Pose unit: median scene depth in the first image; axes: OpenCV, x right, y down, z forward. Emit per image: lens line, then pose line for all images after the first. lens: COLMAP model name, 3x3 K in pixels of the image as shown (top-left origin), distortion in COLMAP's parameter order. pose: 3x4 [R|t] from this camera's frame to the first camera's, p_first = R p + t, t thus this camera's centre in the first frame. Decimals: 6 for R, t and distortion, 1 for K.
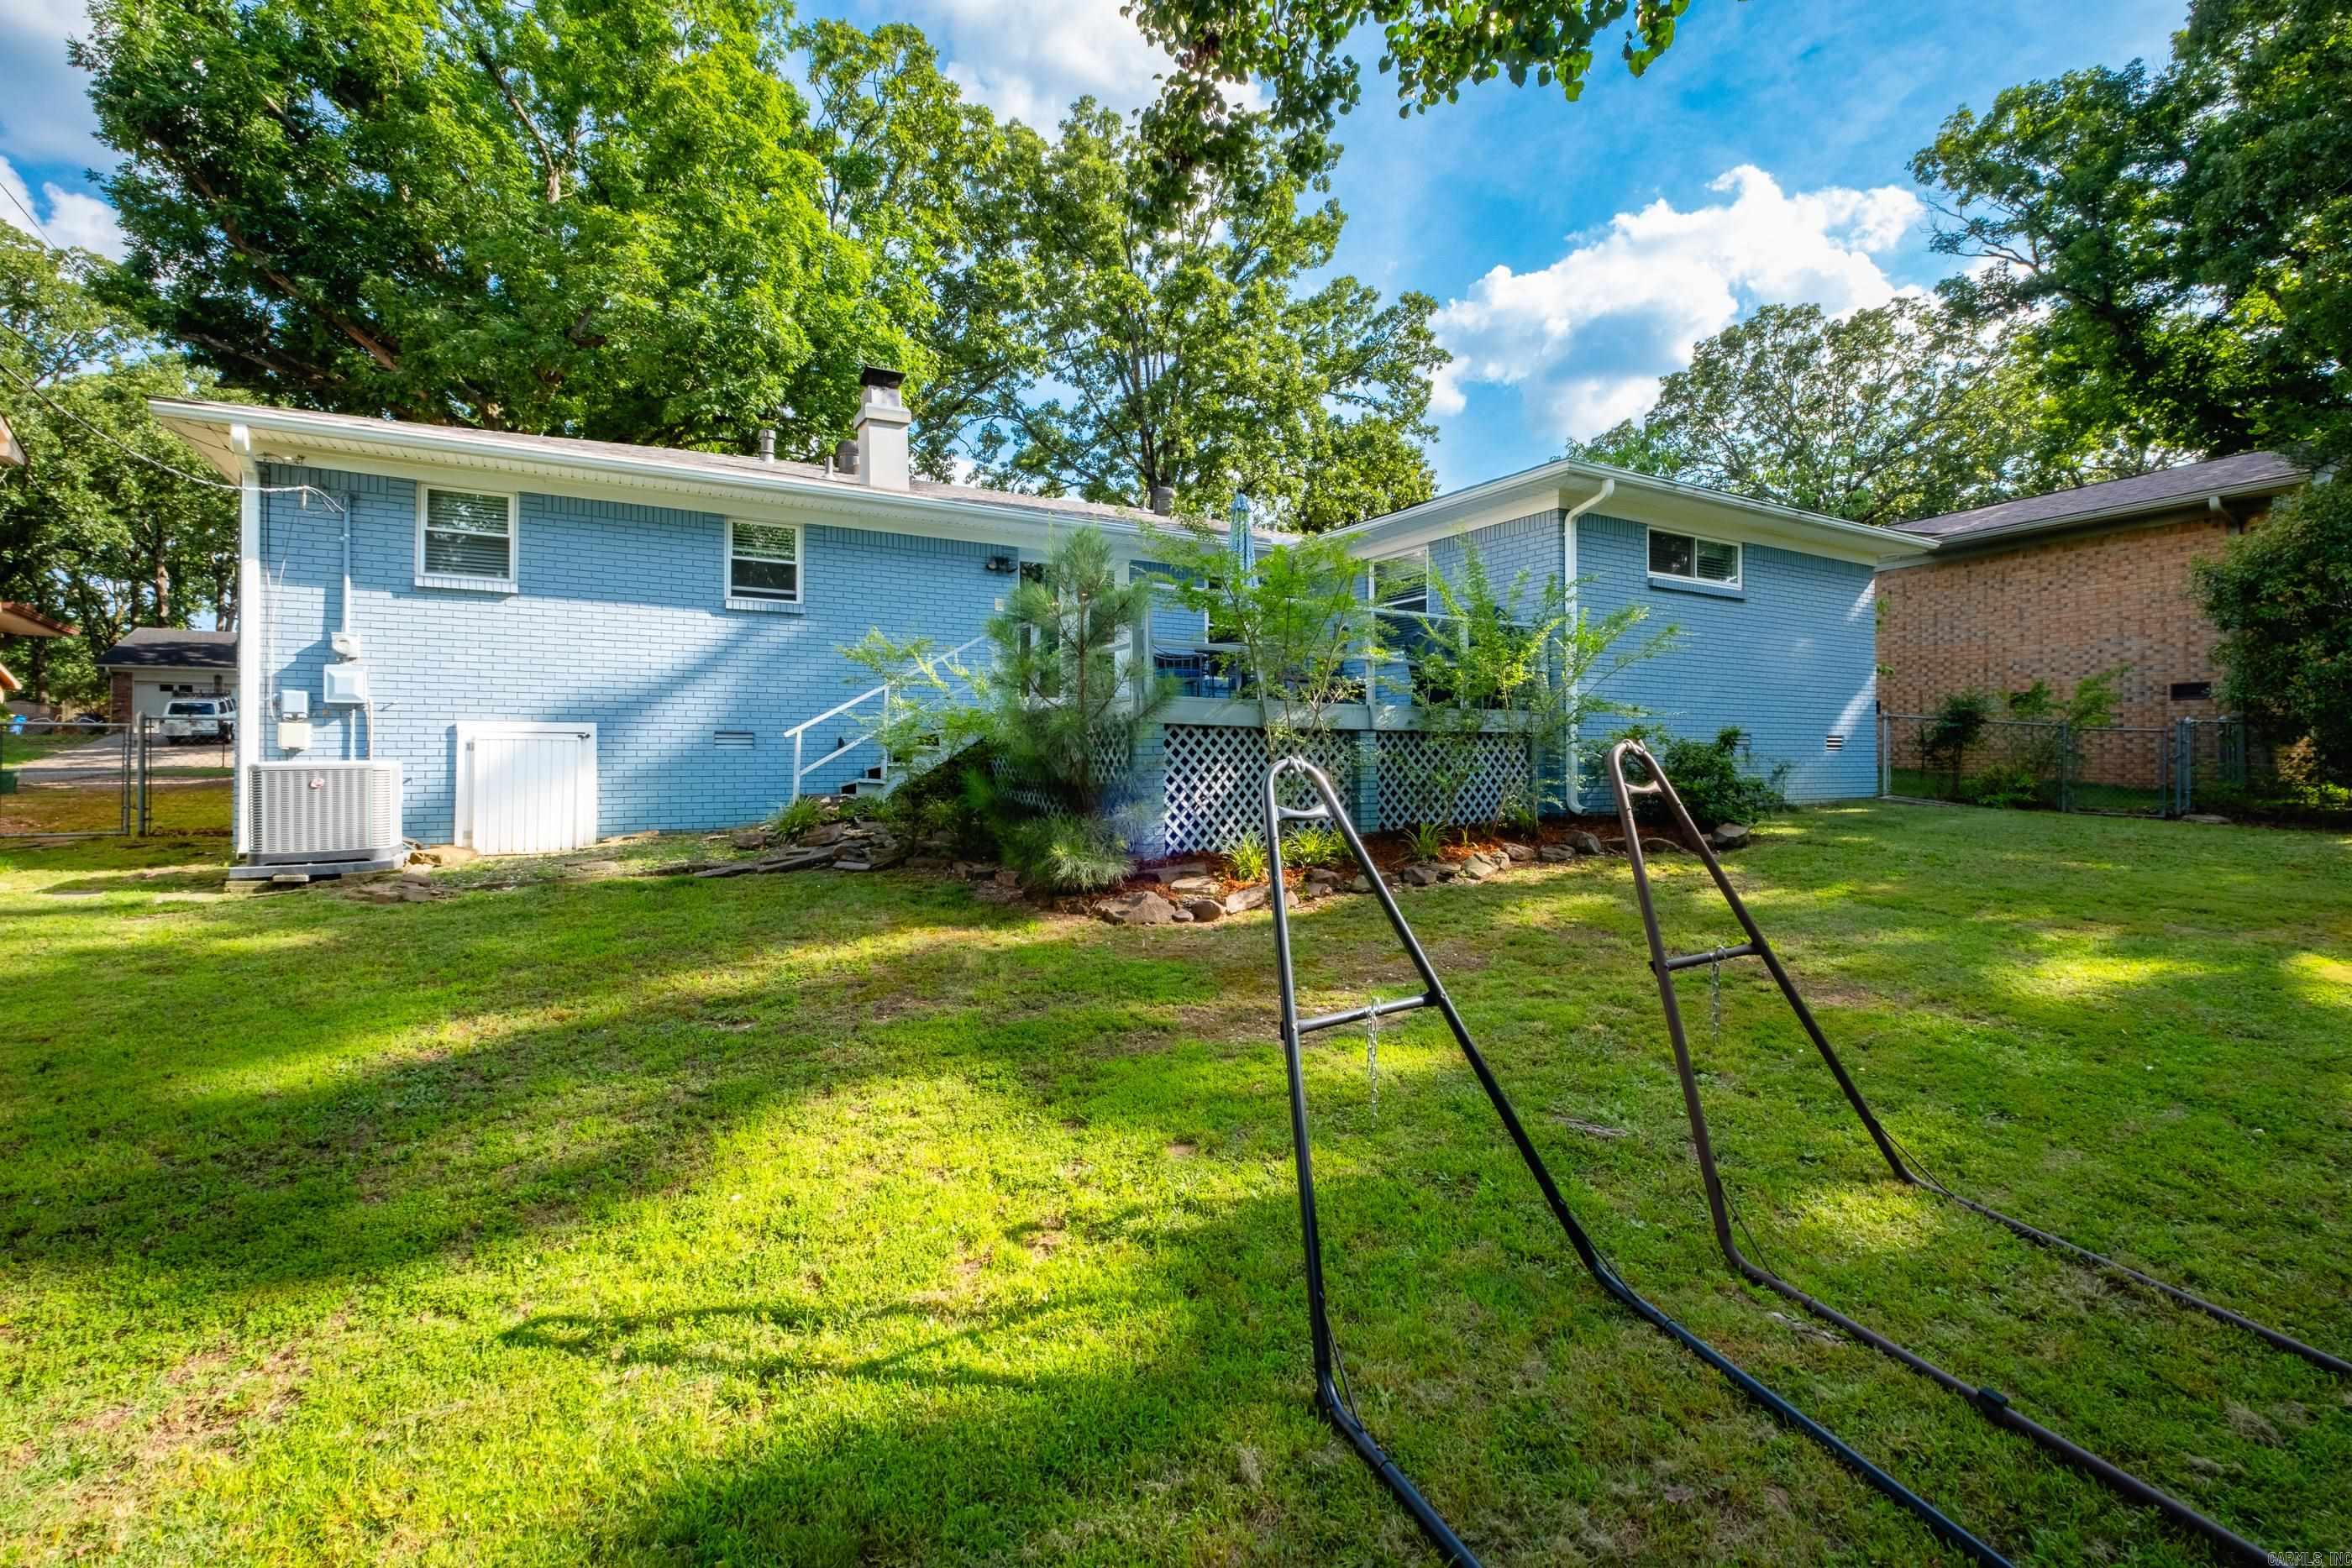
lens RADIAL K [[1067.5, 0, 1197.5], [0, 1067.5, 780.0], [0, 0, 1]] dist [0.001347, -0.000142]
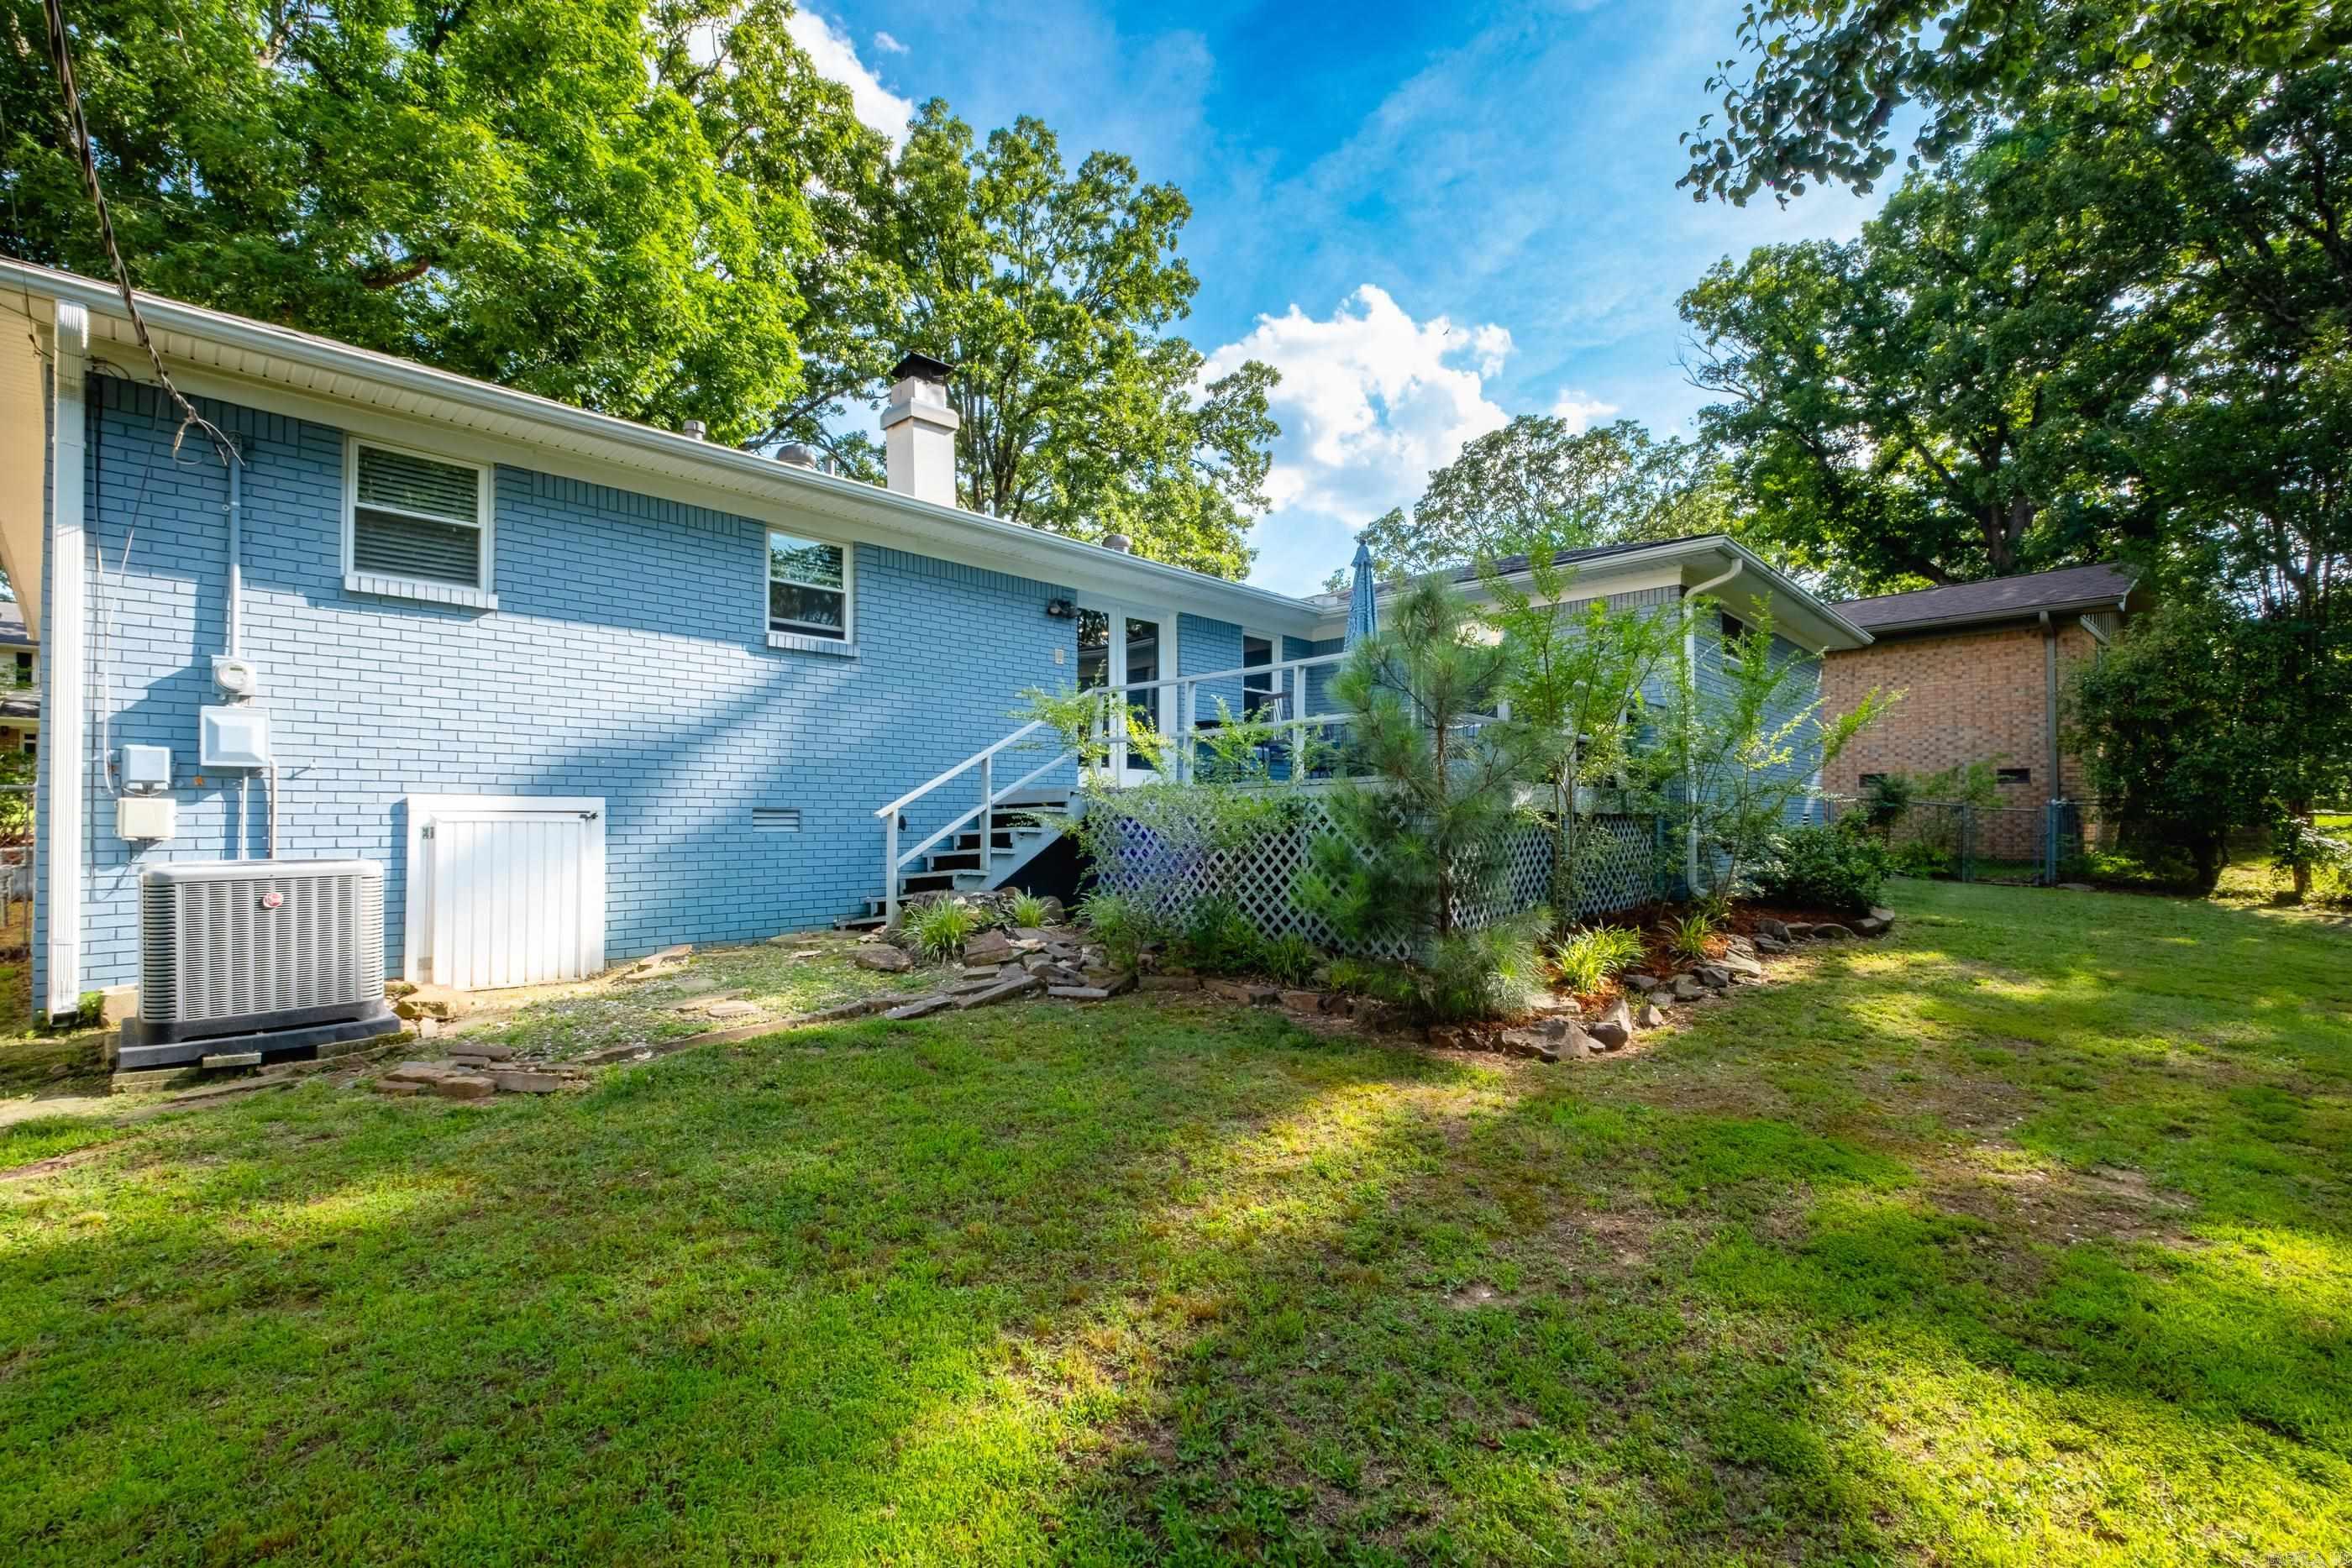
lens RADIAL K [[1044.0, 0, 1180.7], [0, 1044.0, 845.0], [0, 0, 1]] dist [-0.000530, -0.000227]
pose [[0.960334, -0.005352, 0.278800, -0.376315], [0.004264, 0.999981, 0.004509, -0.022564], [-0.278819, -0.003142, 0.960339, 0.215938]]
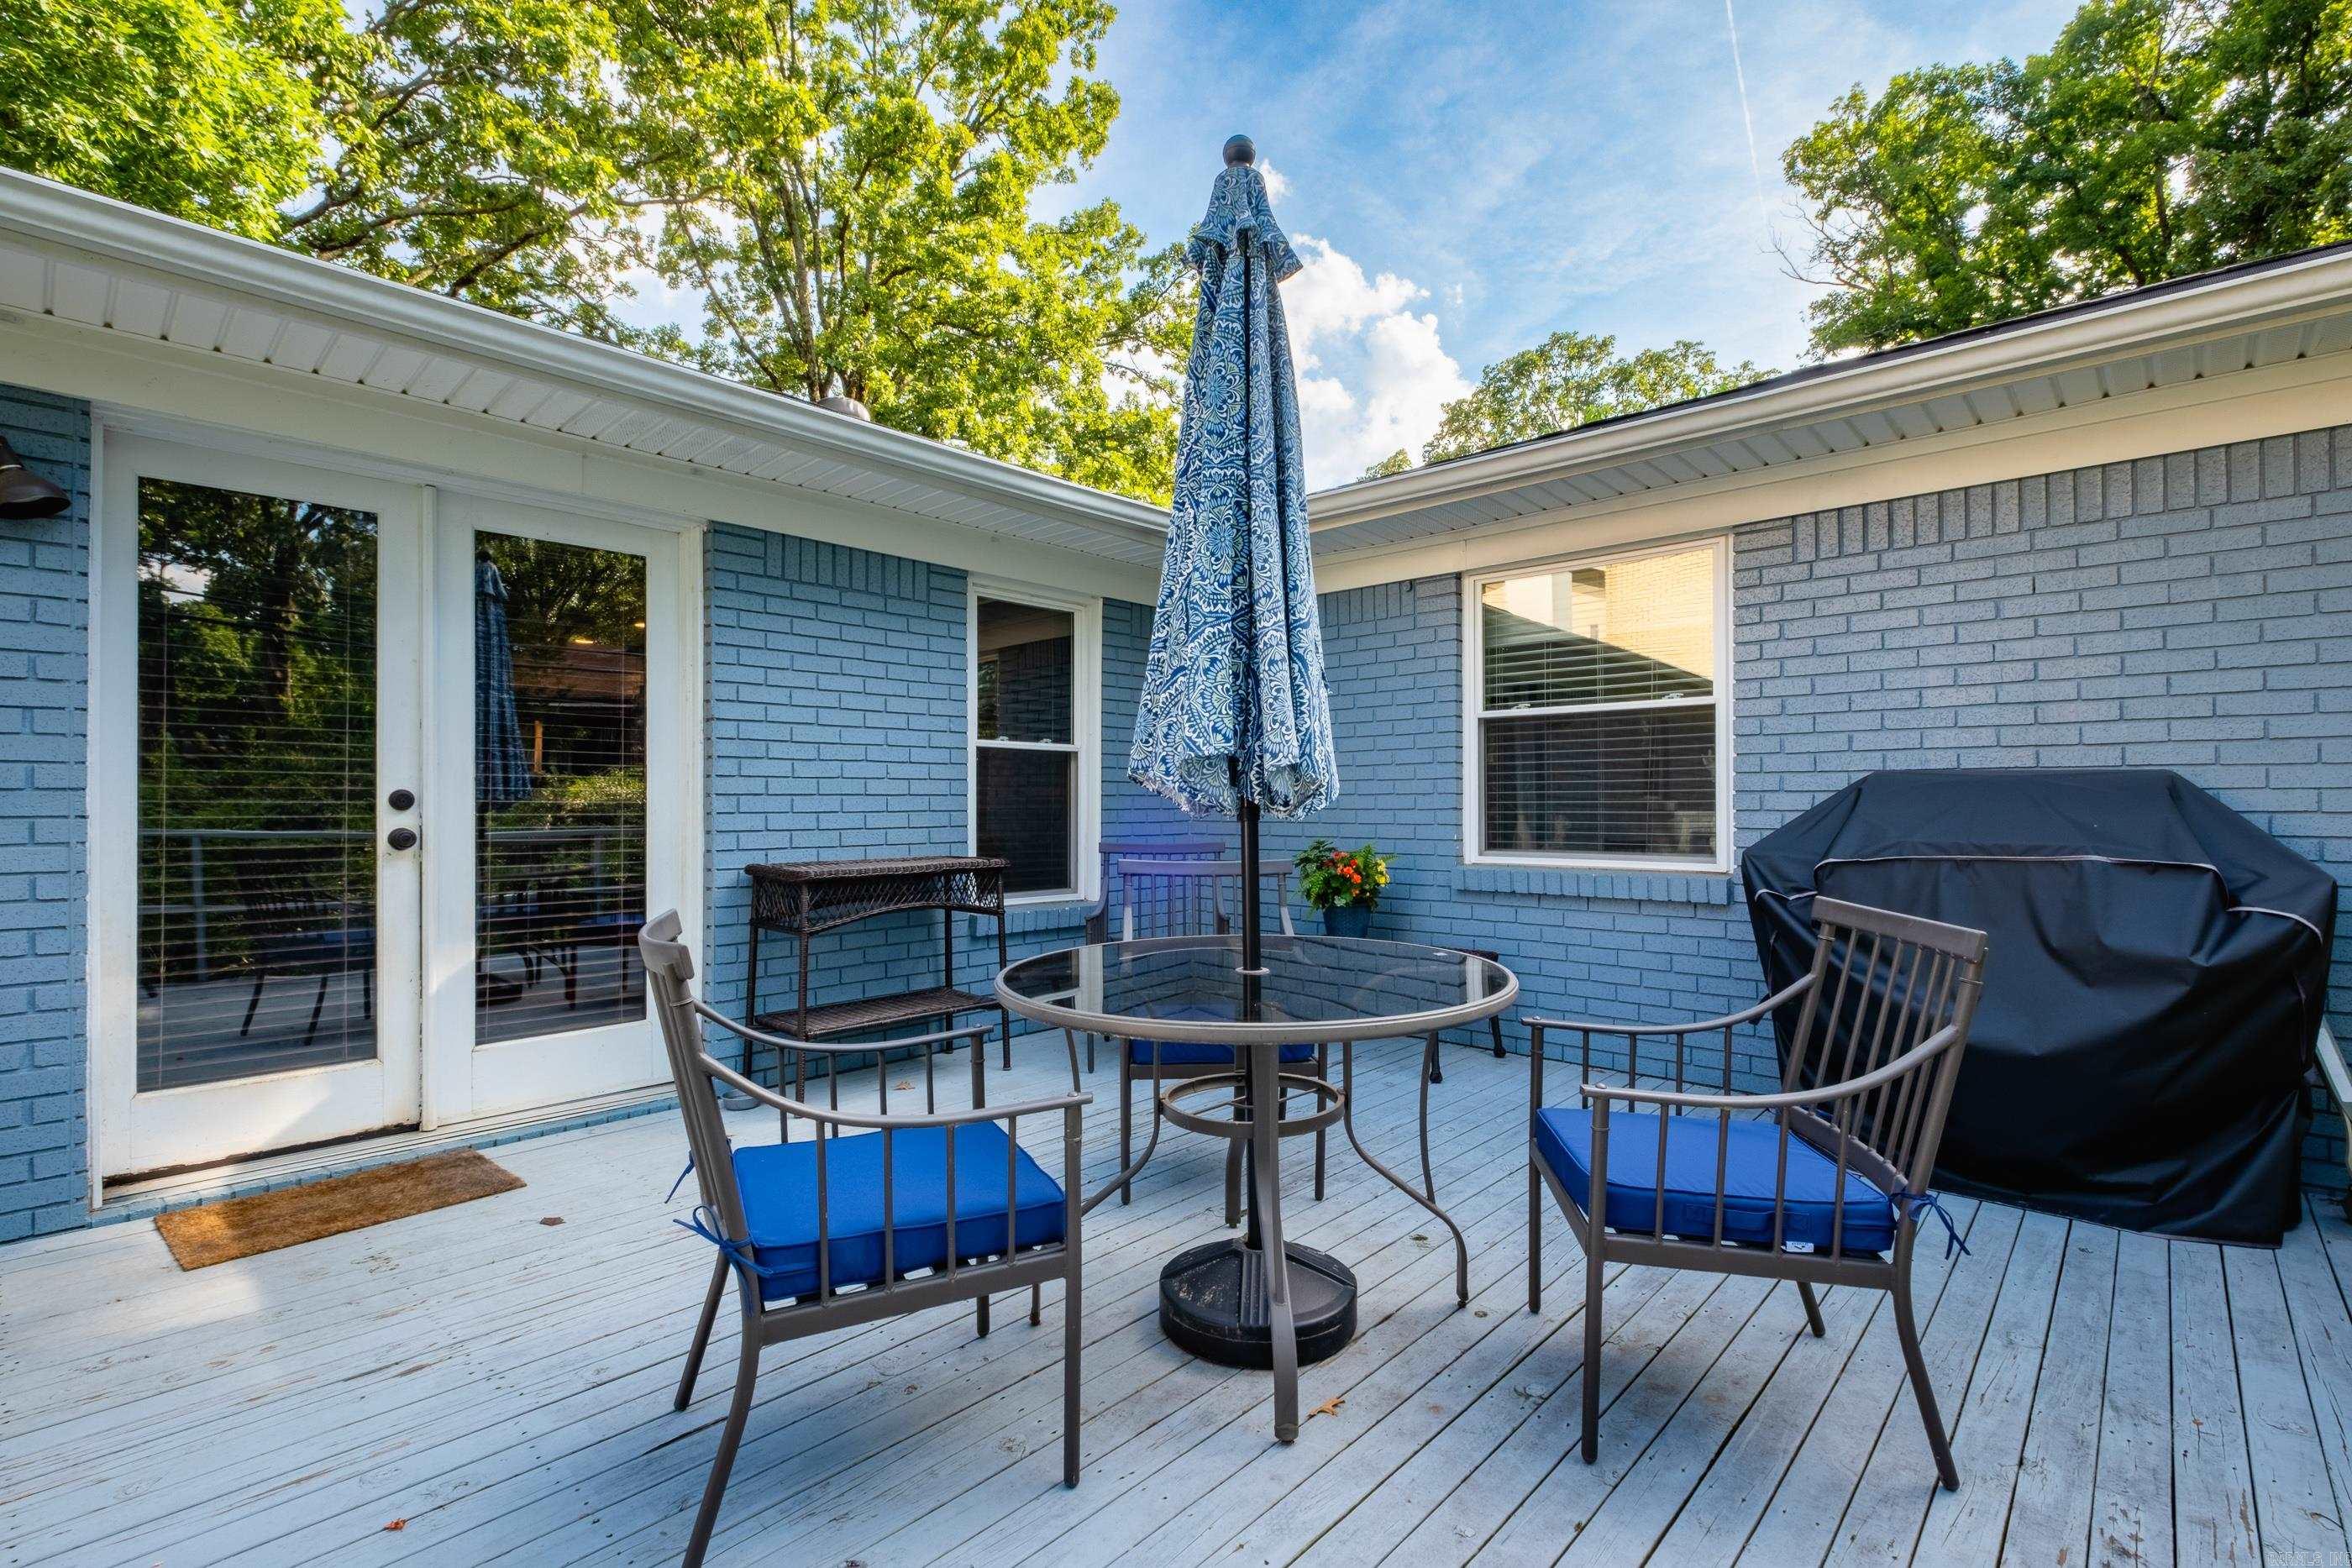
lens RADIAL K [[1055.4, 0, 1171.2], [0, 1055.4, 809.0], [0, 0, 1]] dist [-0.002359, -0.000433]
pose [[0.962760, 0.001907, 0.270350, -0.035984], [-0.000647, 0.999989, -0.004751, -0.158274], [-0.270356, 0.004399, 0.962750, 0.863637]]
